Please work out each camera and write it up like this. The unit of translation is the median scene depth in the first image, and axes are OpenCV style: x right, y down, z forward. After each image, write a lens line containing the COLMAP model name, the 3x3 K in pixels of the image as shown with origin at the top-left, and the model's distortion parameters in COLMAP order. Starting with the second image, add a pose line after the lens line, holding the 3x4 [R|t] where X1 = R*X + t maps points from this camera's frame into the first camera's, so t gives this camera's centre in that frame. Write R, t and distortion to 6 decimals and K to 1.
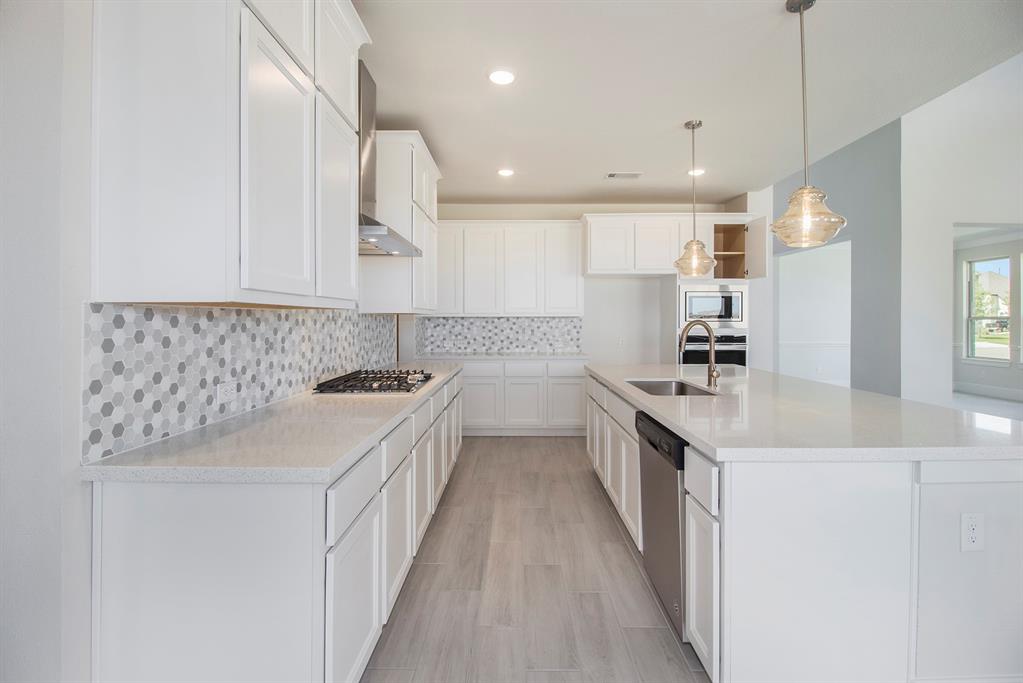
lens RADIAL K [[493.0, 0, 512.7], [0, 493.0, 326.1], [0, 0, 1]] dist [0.000297, -0.004362]
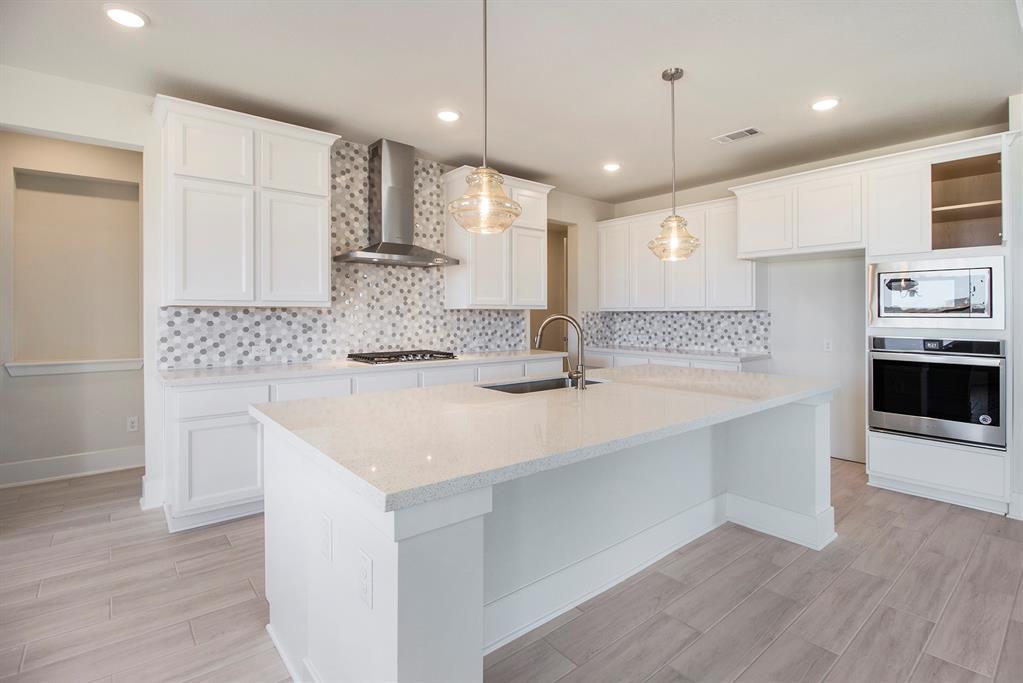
lens RADIAL K [[493.0, 0, 526.1], [0, 493.0, 314.0], [0, 0, 1]] dist [0.000297, -0.004362]
pose [[0.636467, 0.000914, -0.771303, 1.023989], [-0.011544, 0.999899, -0.008341, -0.004131], [0.771217, 0.014212, 0.636413, 0.365807]]
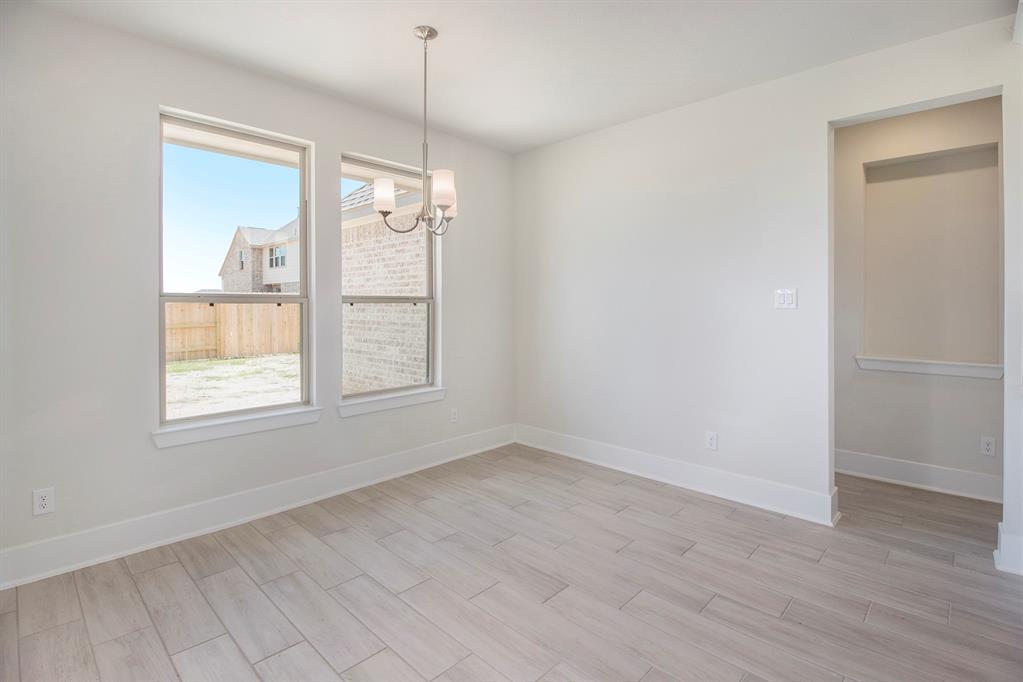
lens RADIAL K [[493.0, 0, 510.3], [0, 493.0, 309.5], [0, 0, 1]] dist [0.000297, -0.004362]
pose [[-0.694999, 0.005308, -0.718991, 0.796077], [-0.008253, 0.999848, 0.015360, -0.007916], [0.718963, 0.016609, -0.694850, 0.386362]]
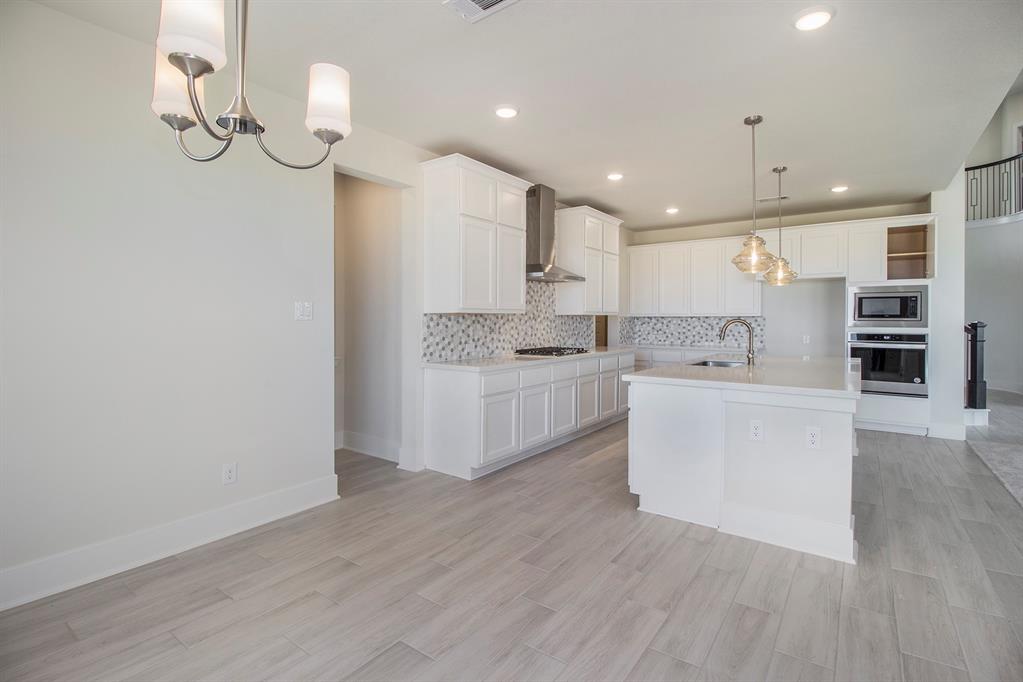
lens RADIAL K [[493.0, 0, 510.6], [0, 493.0, 333.8], [0, 0, 1]] dist [0.000297, -0.004362]
pose [[0.809978, 0.018697, -0.586162, 0.674679], [-0.008410, 0.999759, 0.020268, 0.007403], [0.586400, -0.011487, 0.809940, -0.580536]]
